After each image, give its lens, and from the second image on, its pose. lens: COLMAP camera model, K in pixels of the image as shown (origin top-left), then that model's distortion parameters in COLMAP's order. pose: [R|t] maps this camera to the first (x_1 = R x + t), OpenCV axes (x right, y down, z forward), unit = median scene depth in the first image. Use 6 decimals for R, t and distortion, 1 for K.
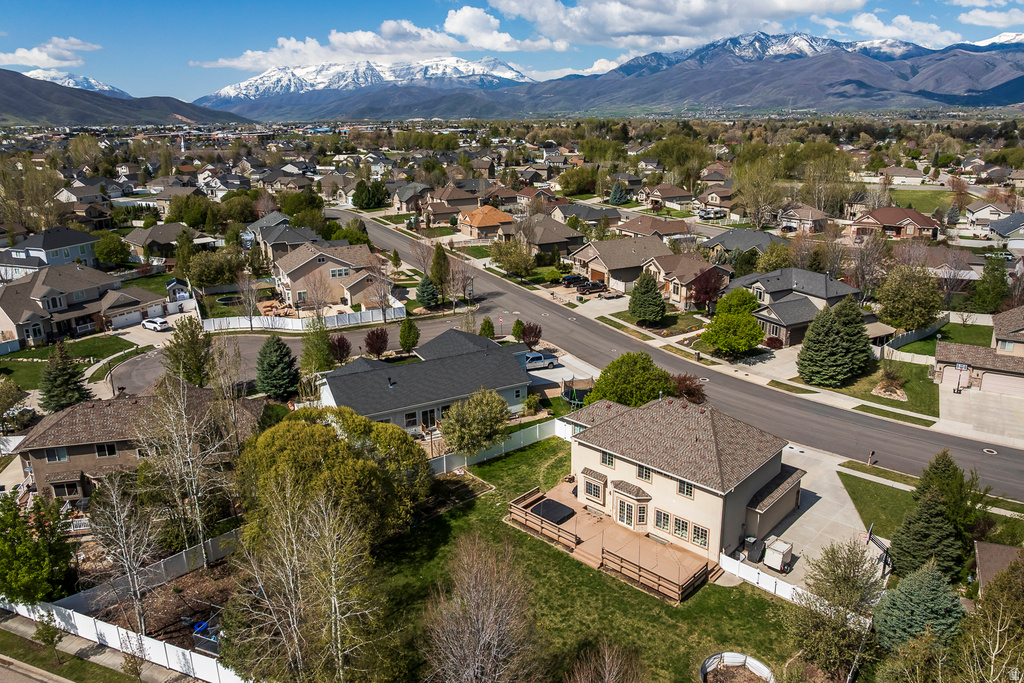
lens RADIAL K [[723.4, 0, 510.5], [0, 723.4, 332.7], [0, 0, 1]] dist [-0.046593, 0.013578]
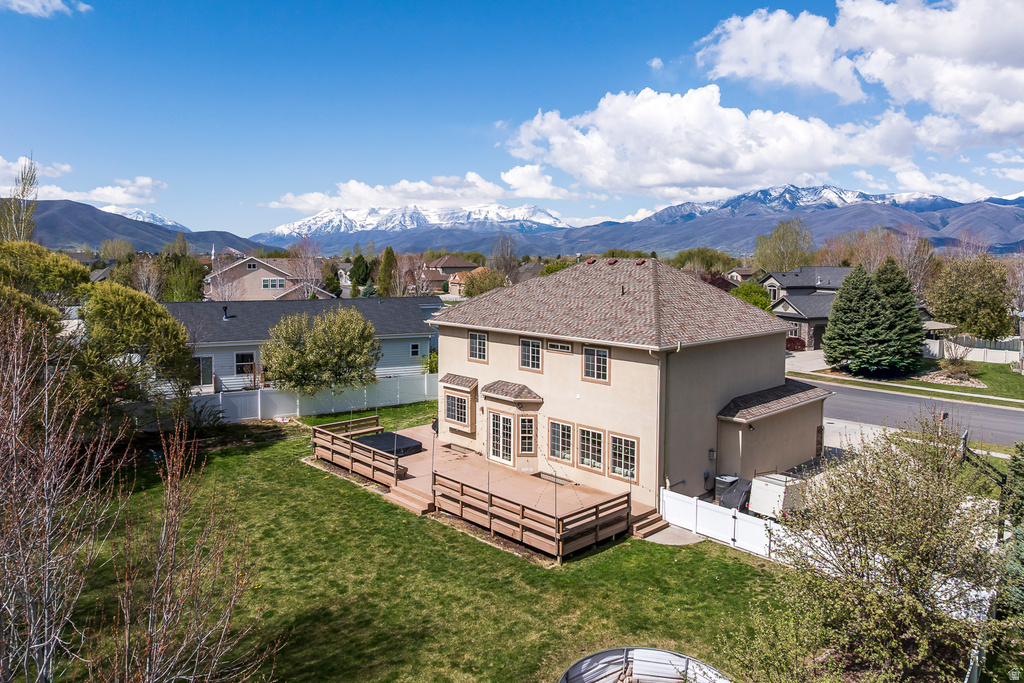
lens RADIAL K [[723.4, 0, 511.1], [0, 723.4, 314.8], [0, 0, 1]] dist [-0.046593, 0.013578]
pose [[0.998366, 0.027781, -0.049930, 0.100806], [-0.037850, 0.976168, -0.213689, 0.144973], [0.042804, 0.215230, 0.975625, 0.229557]]
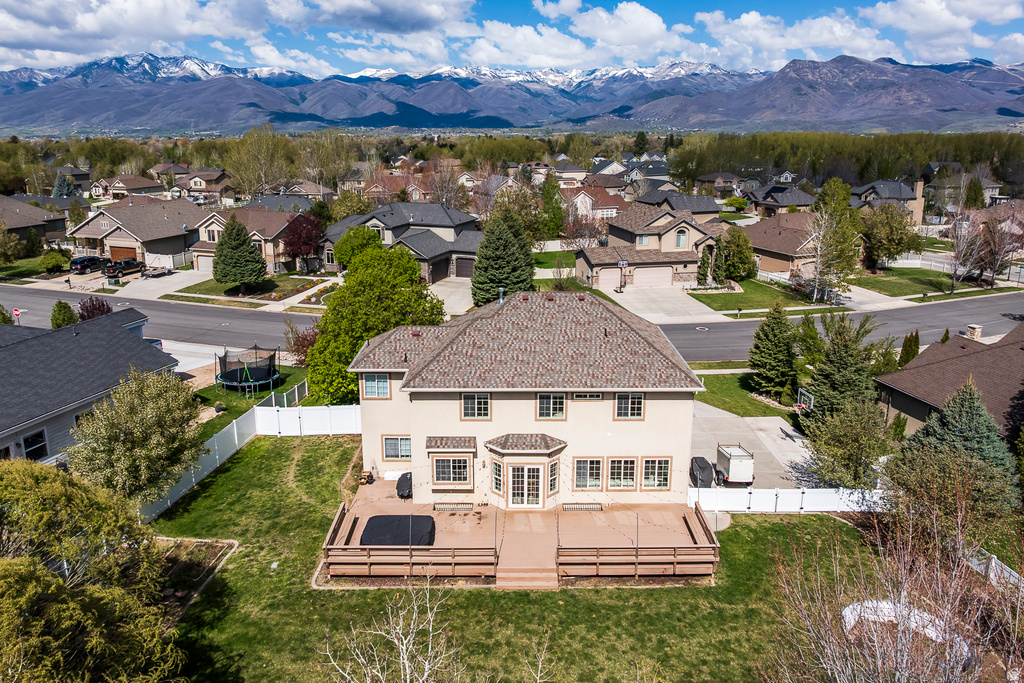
lens RADIAL K [[723.4, 0, 515.5], [0, 723.4, 308.4], [0, 0, 1]] dist [-0.046593, 0.013578]
pose [[0.715535, -0.147994, 0.682720, -0.119631], [0.191230, 0.981468, 0.012332, 0.051674], [-0.671893, 0.121732, 0.730576, 0.290899]]
